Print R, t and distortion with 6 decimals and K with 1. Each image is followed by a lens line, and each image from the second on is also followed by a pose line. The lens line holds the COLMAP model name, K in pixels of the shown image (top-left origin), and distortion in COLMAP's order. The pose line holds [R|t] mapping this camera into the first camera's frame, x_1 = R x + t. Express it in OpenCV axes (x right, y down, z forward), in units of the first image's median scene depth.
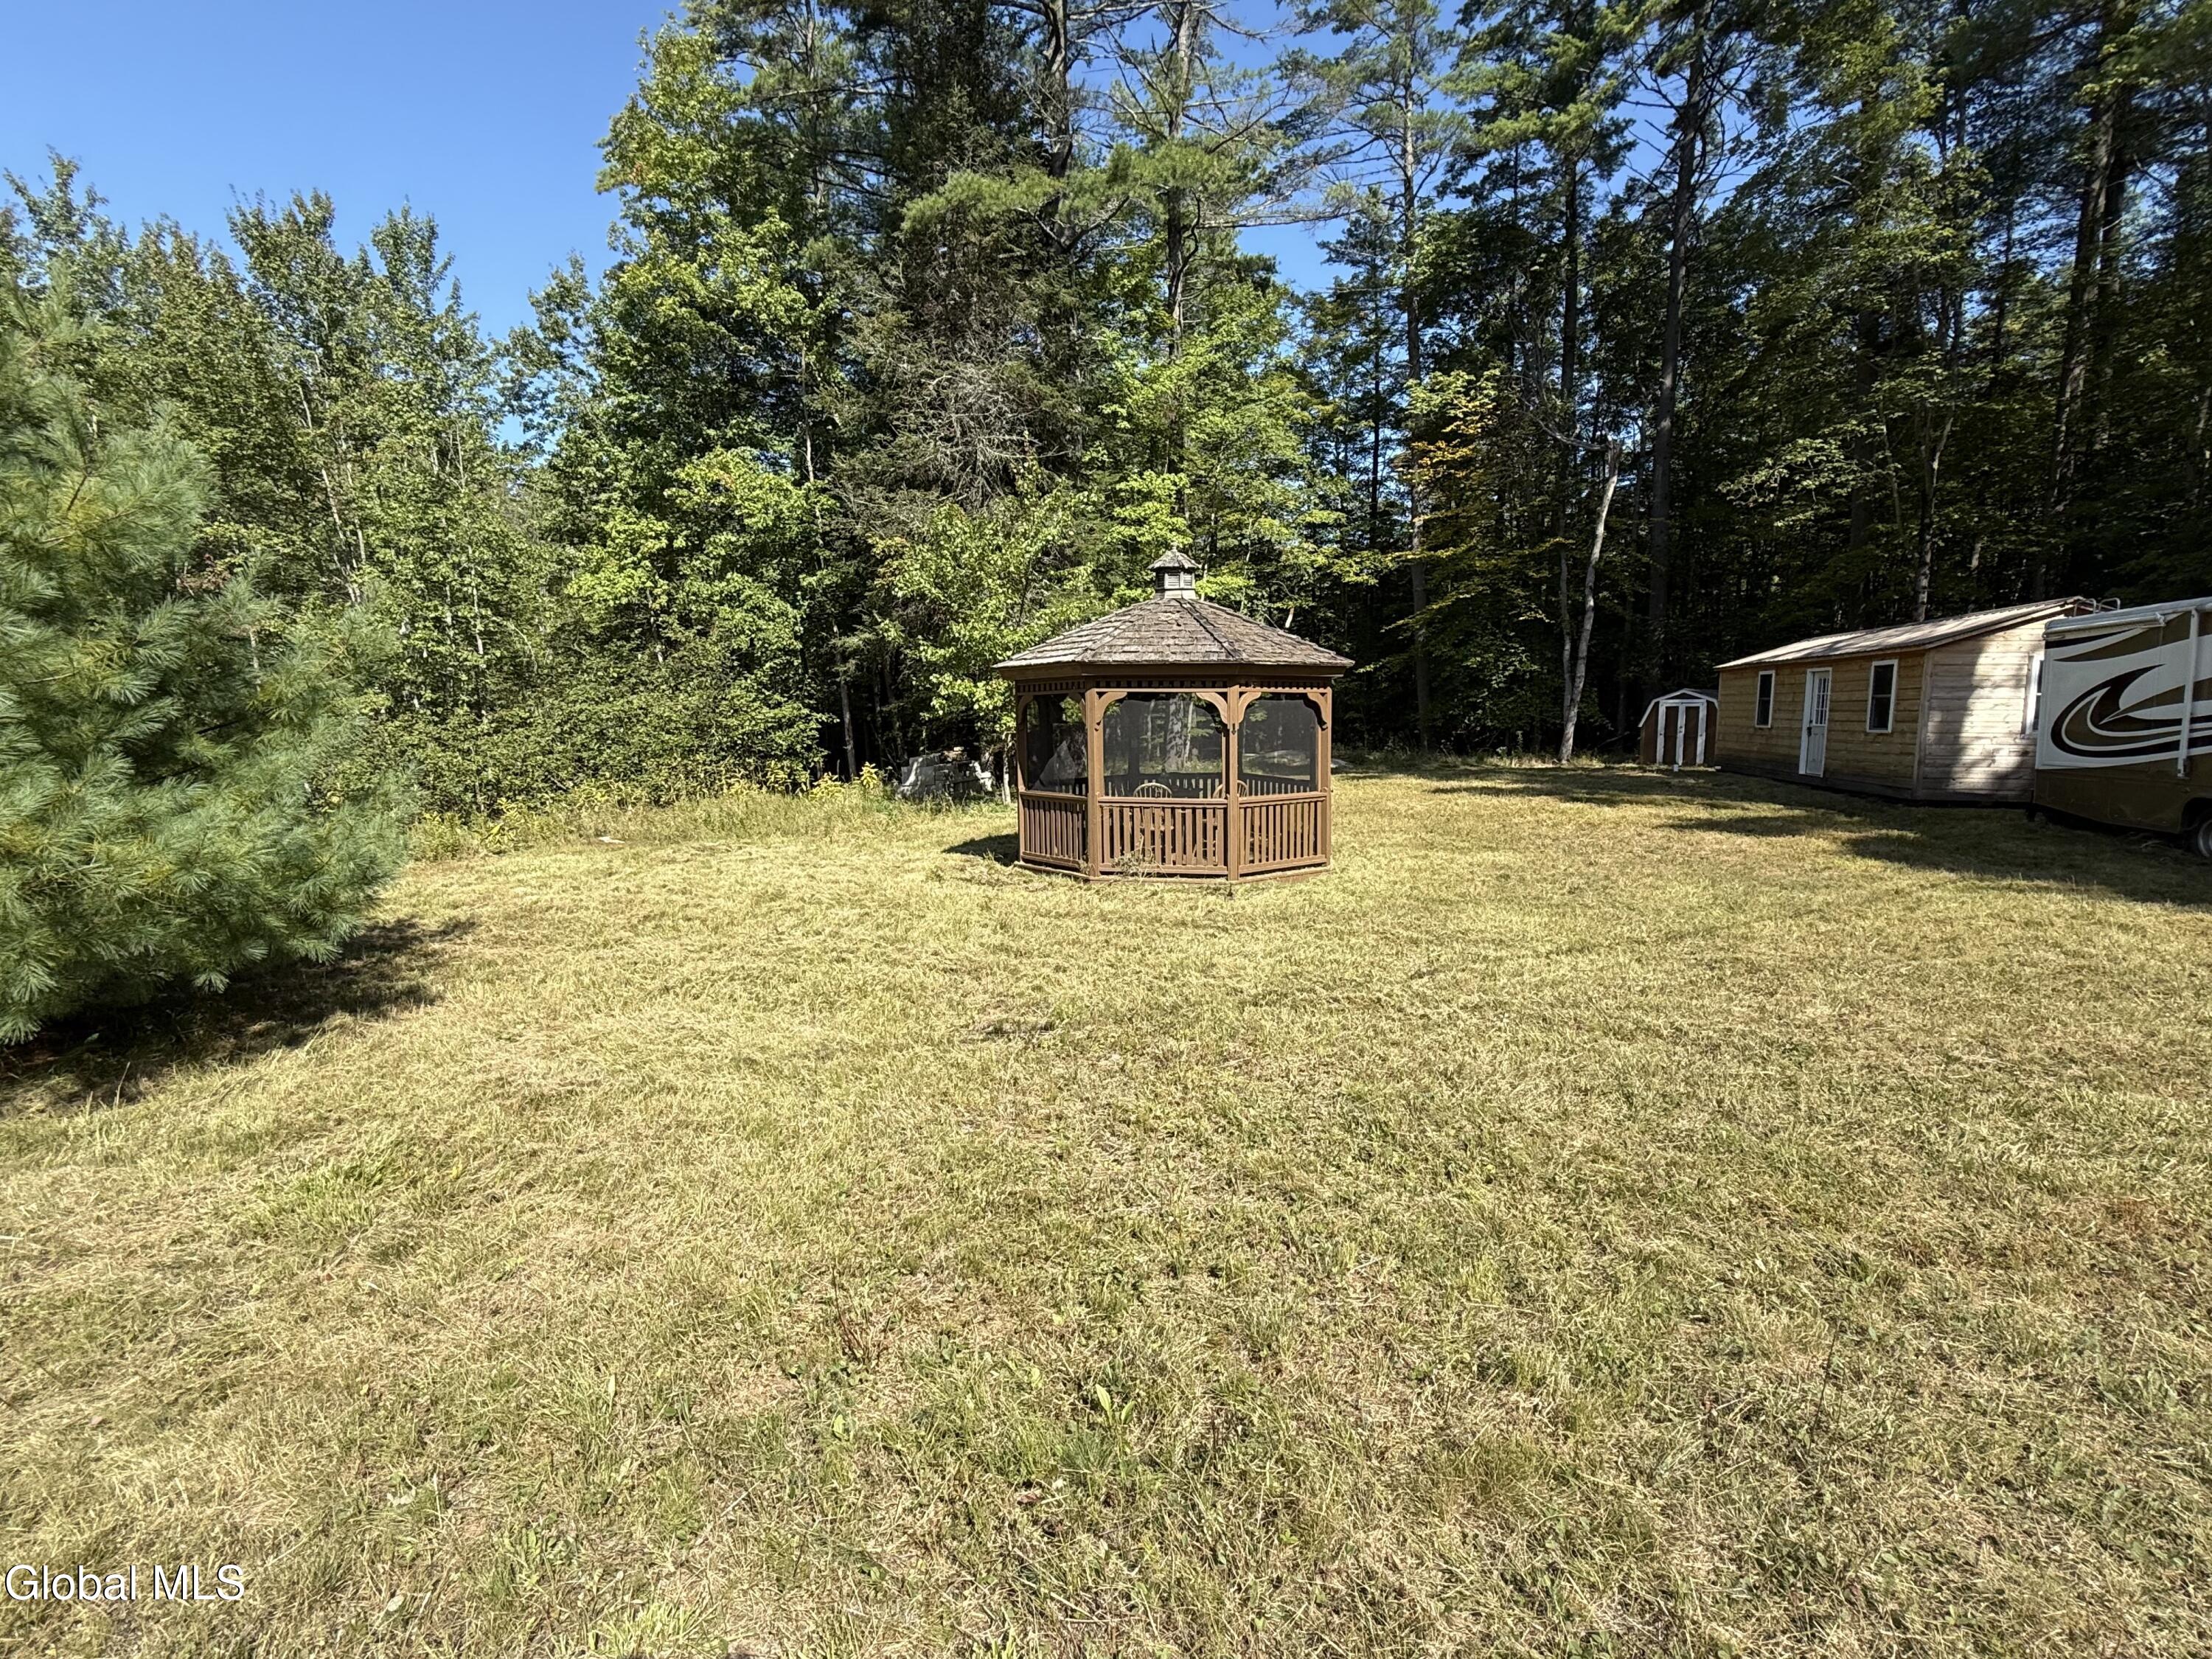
lens RADIAL K [[1027.4, 0, 1109.6], [0, 1027.4, 829.4], [0, 0, 1]] dist [-0.000876, 0.000063]
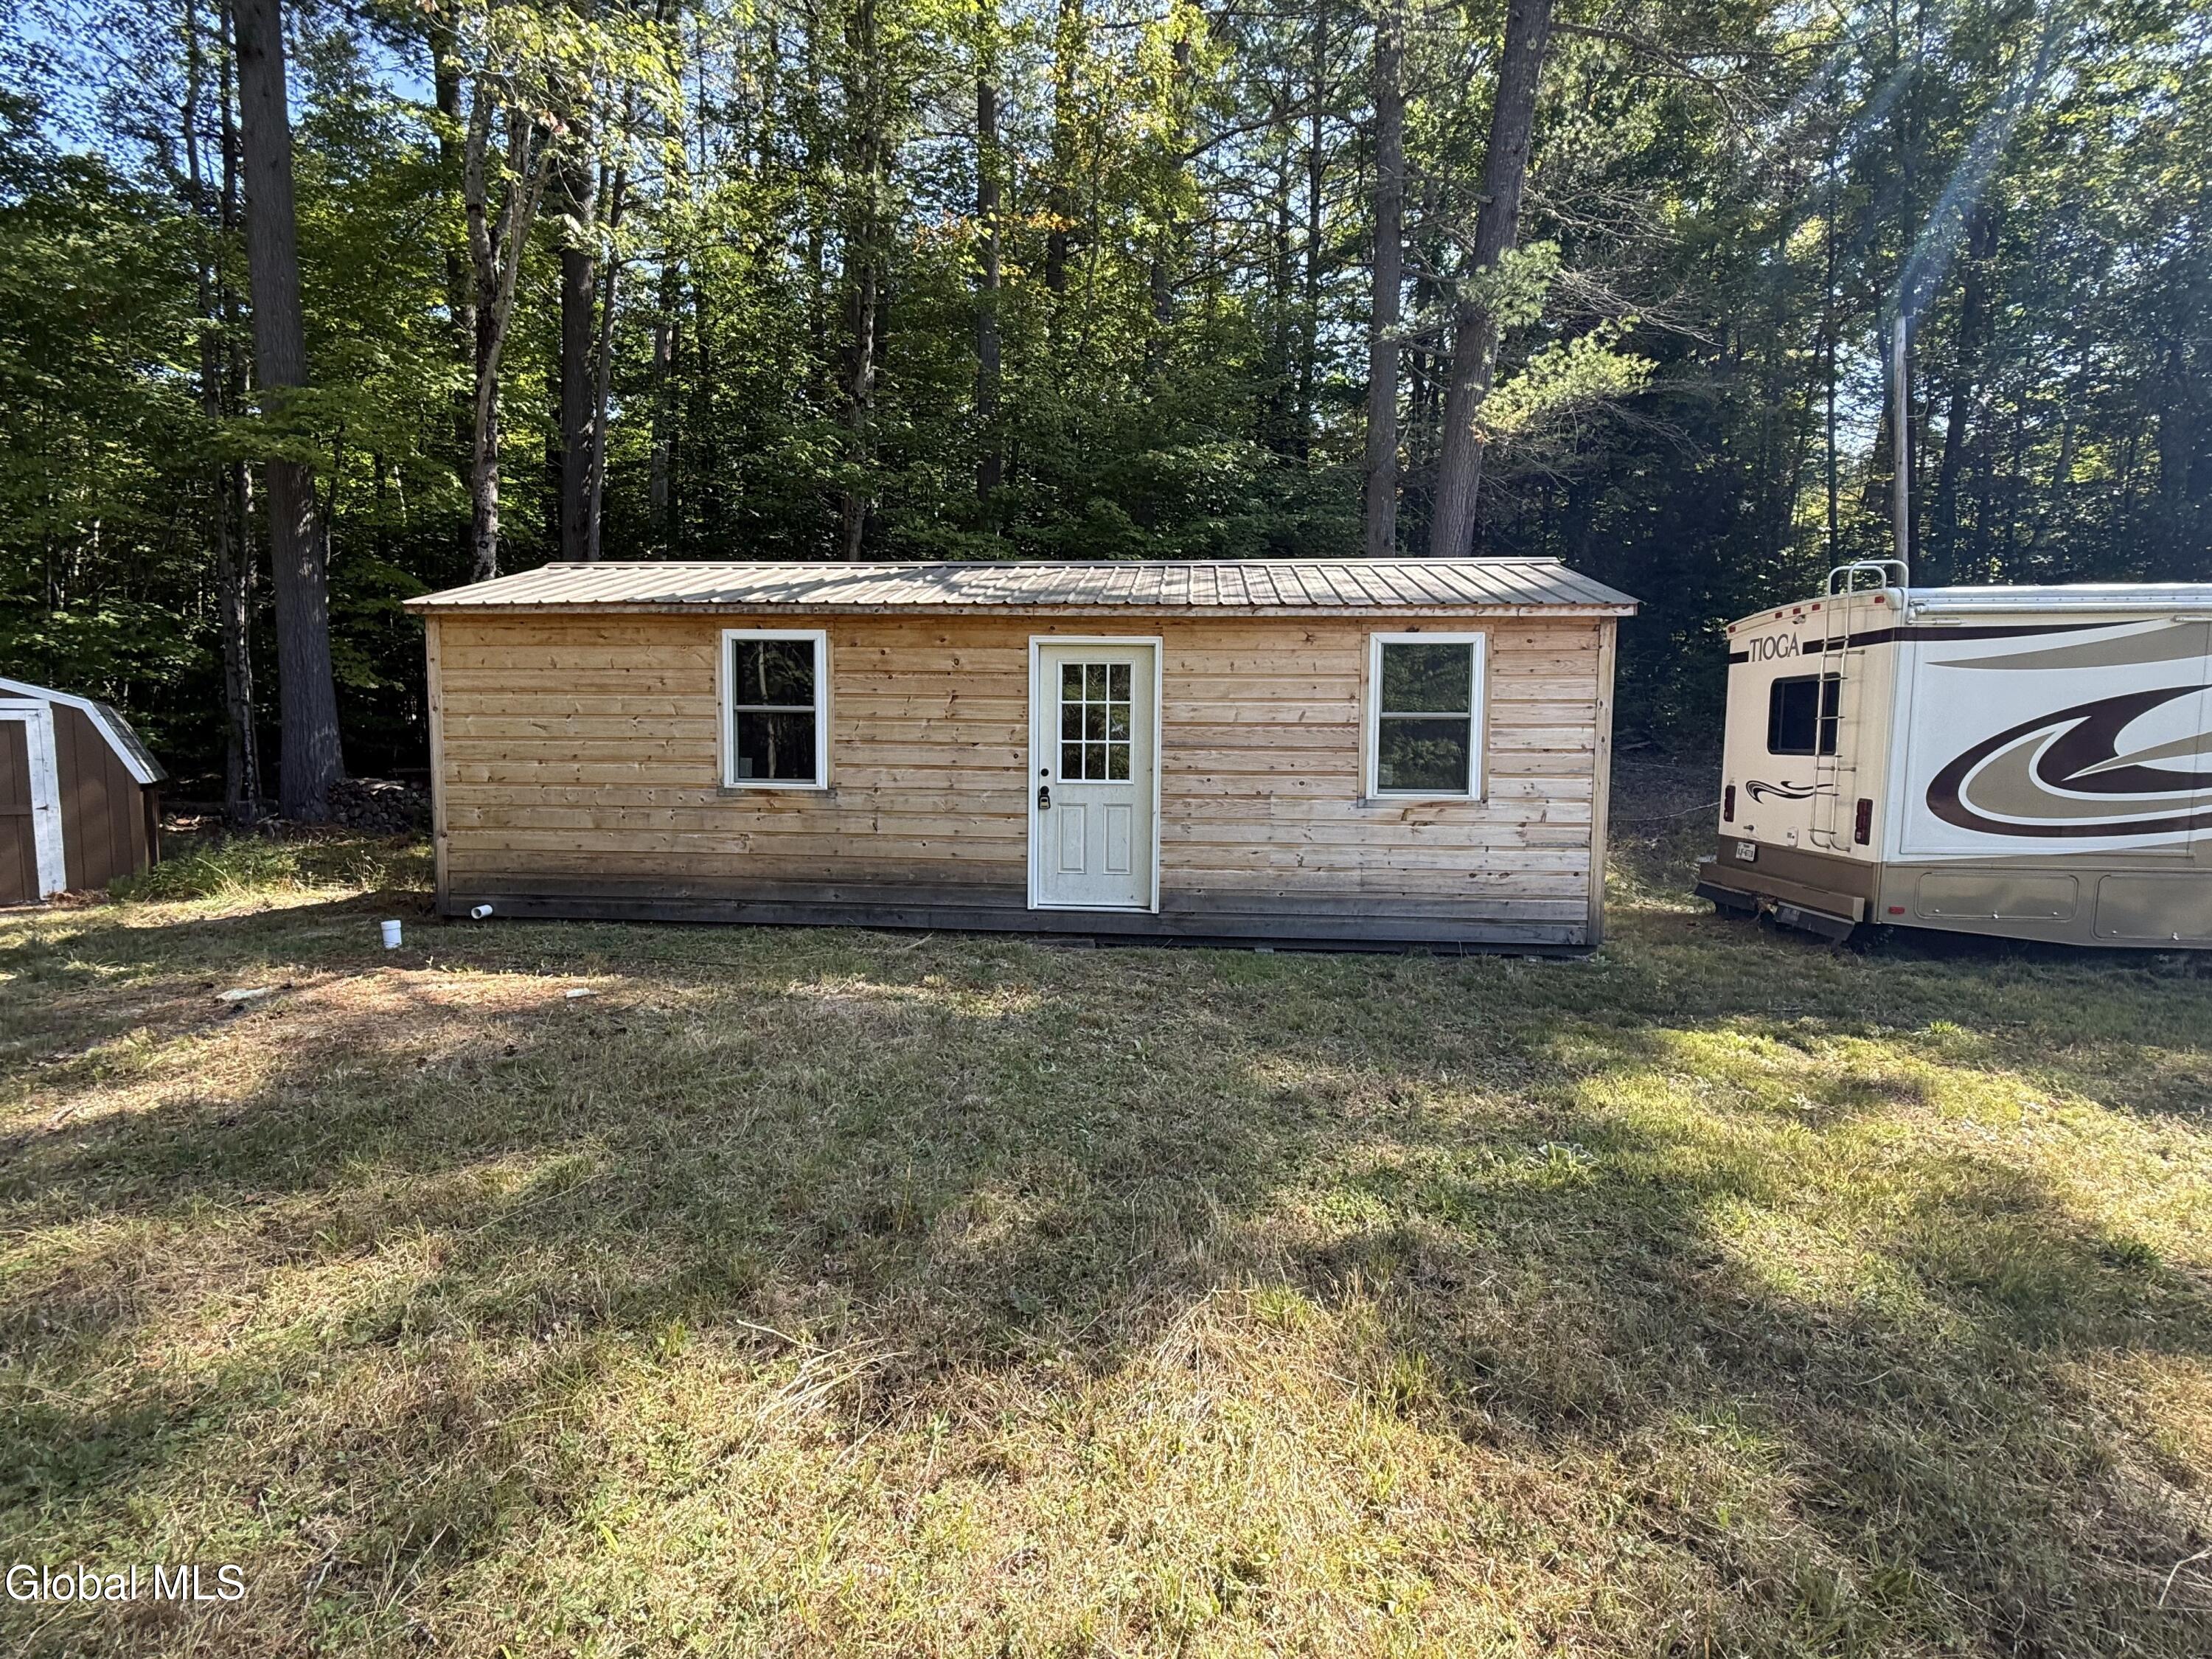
lens RADIAL K [[1027.4, 0, 1105.6], [0, 1027.4, 831.6], [0, 0, 1]] dist [-0.000876, 0.000063]
pose [[-0.120235, -0.083578, 0.989221, 0.460142], [0.098432, 0.990536, 0.095653, -0.181177], [-0.987854, 0.108872, -0.110870, 1.578390]]
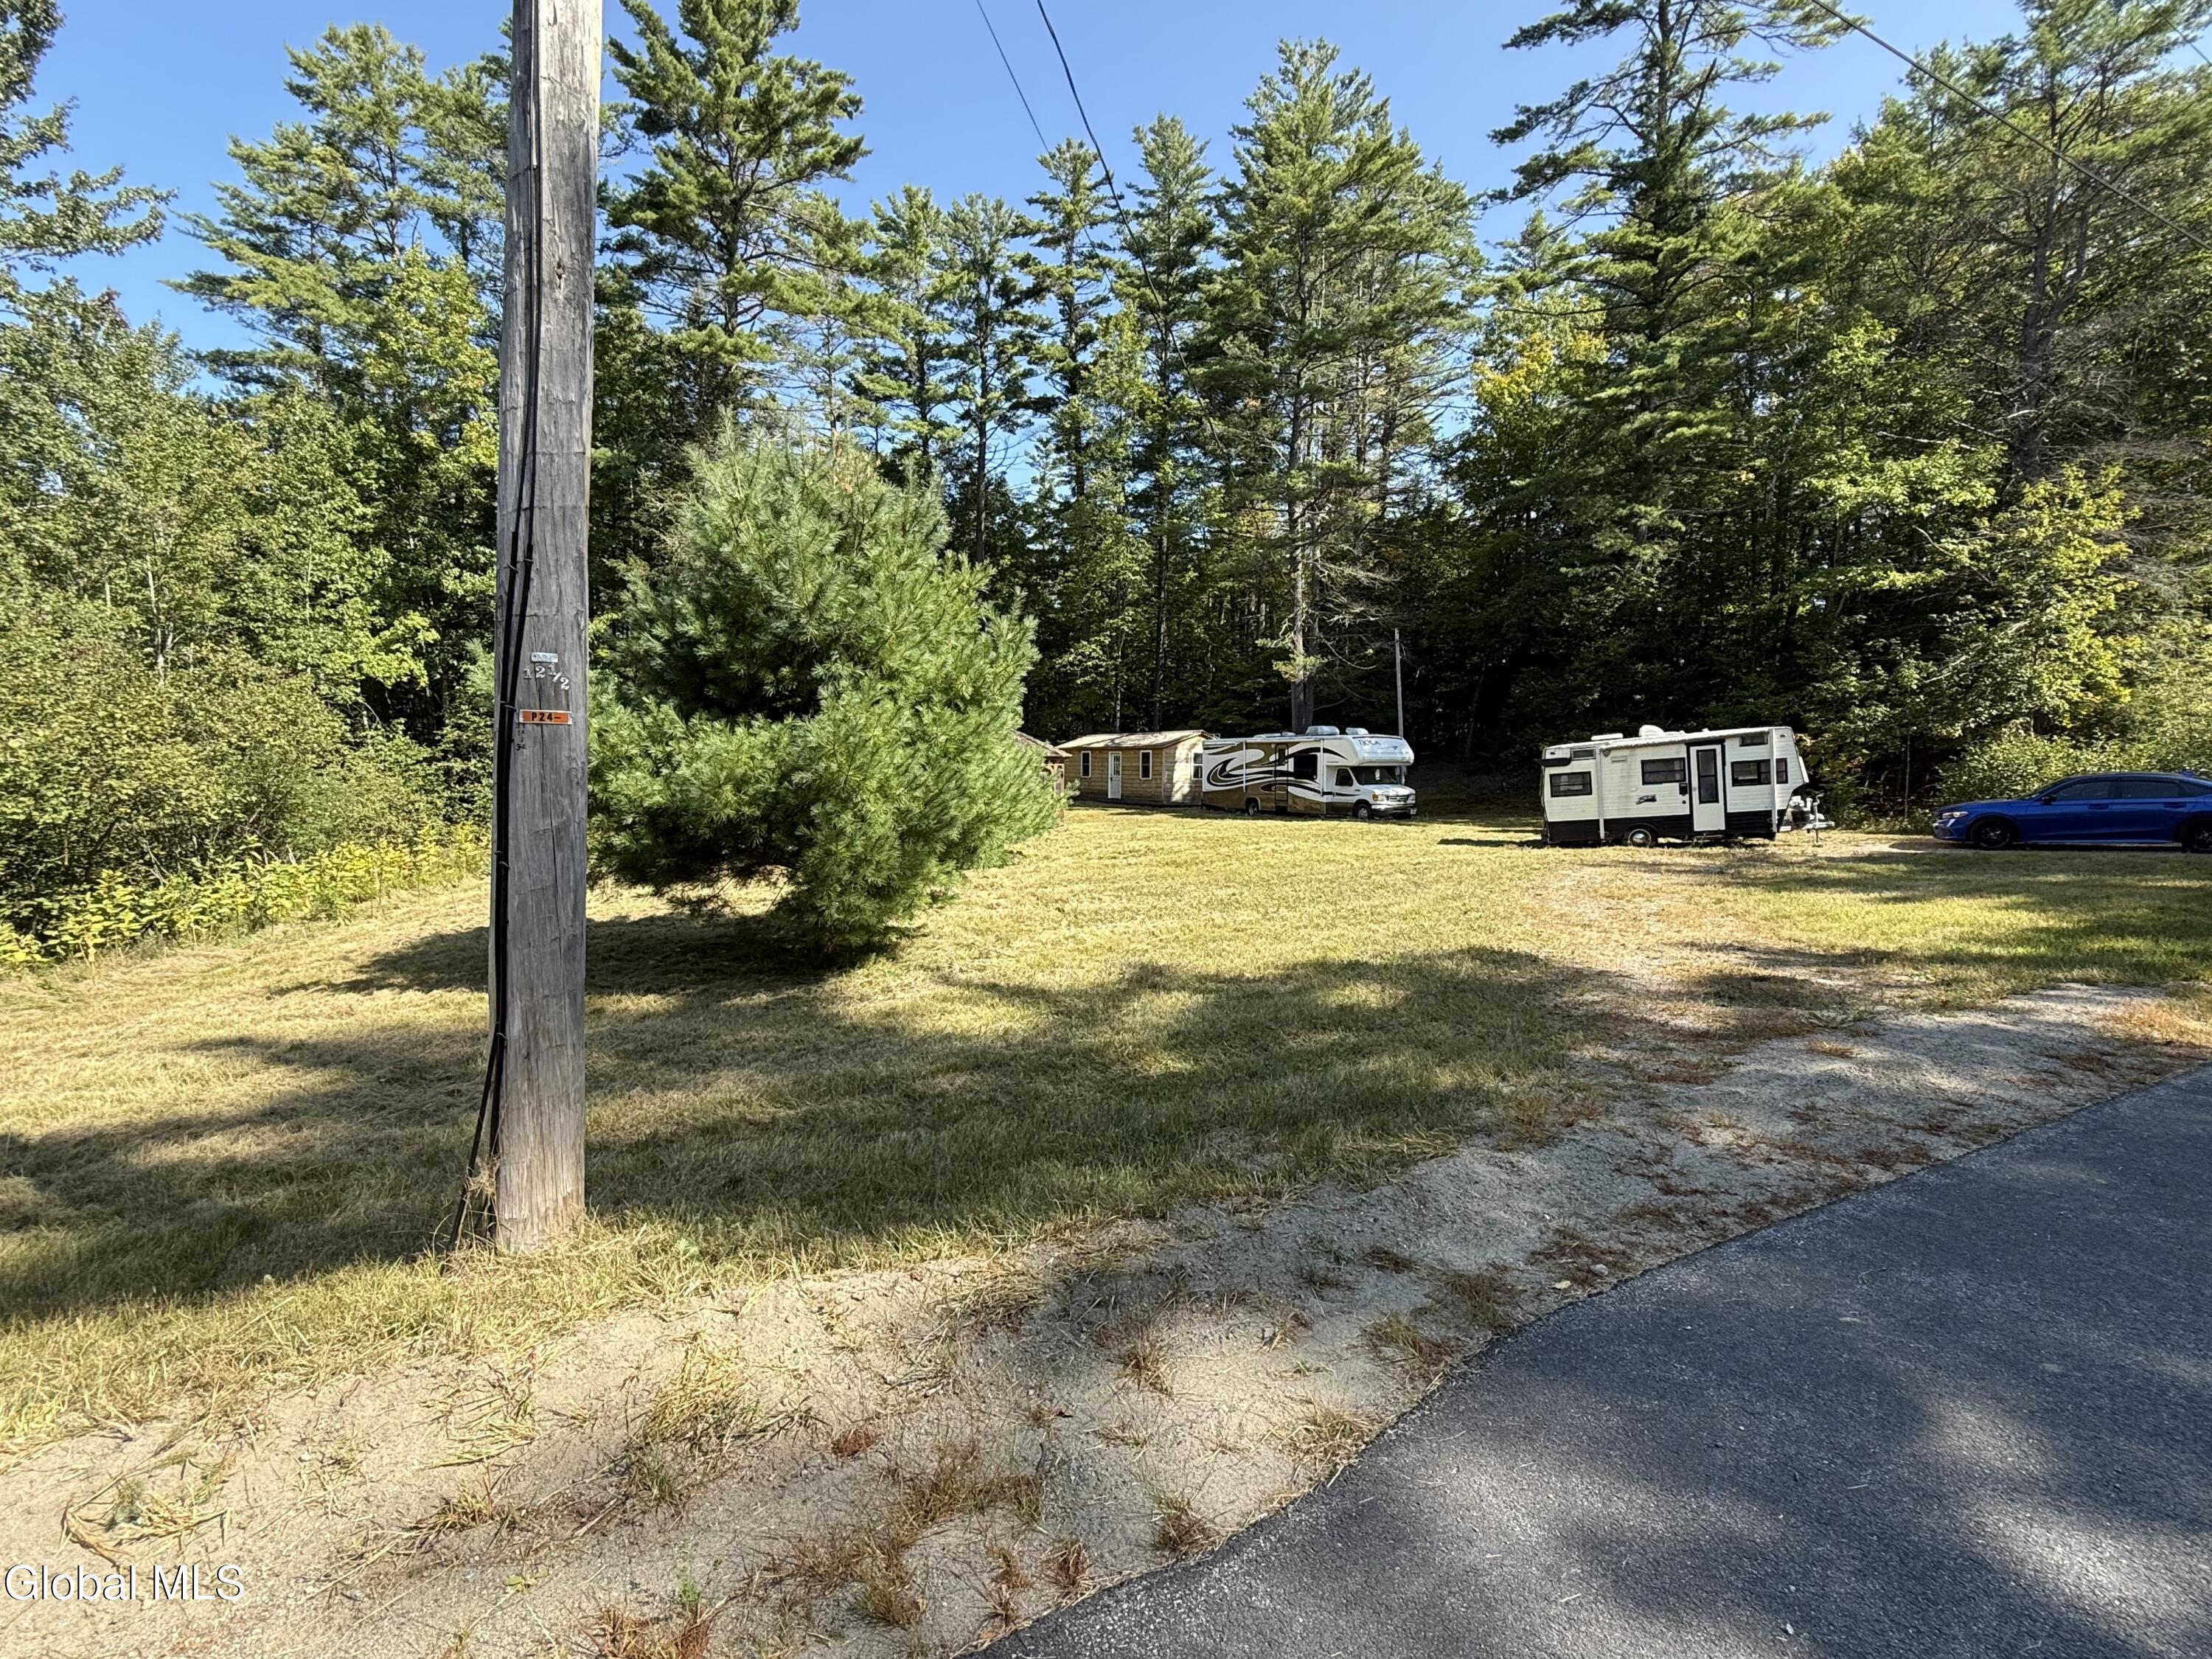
lens RADIAL K [[1027.4, 0, 1106.5], [0, 1027.4, 827.2], [0, 0, 1]] dist [-0.000876, 0.000063]
pose [[0.711124, -0.033913, 0.702248, -1.423201], [0.071434, 0.997152, -0.024182, 0.099182], [-0.699428, 0.067361, 0.711521, -0.922723]]
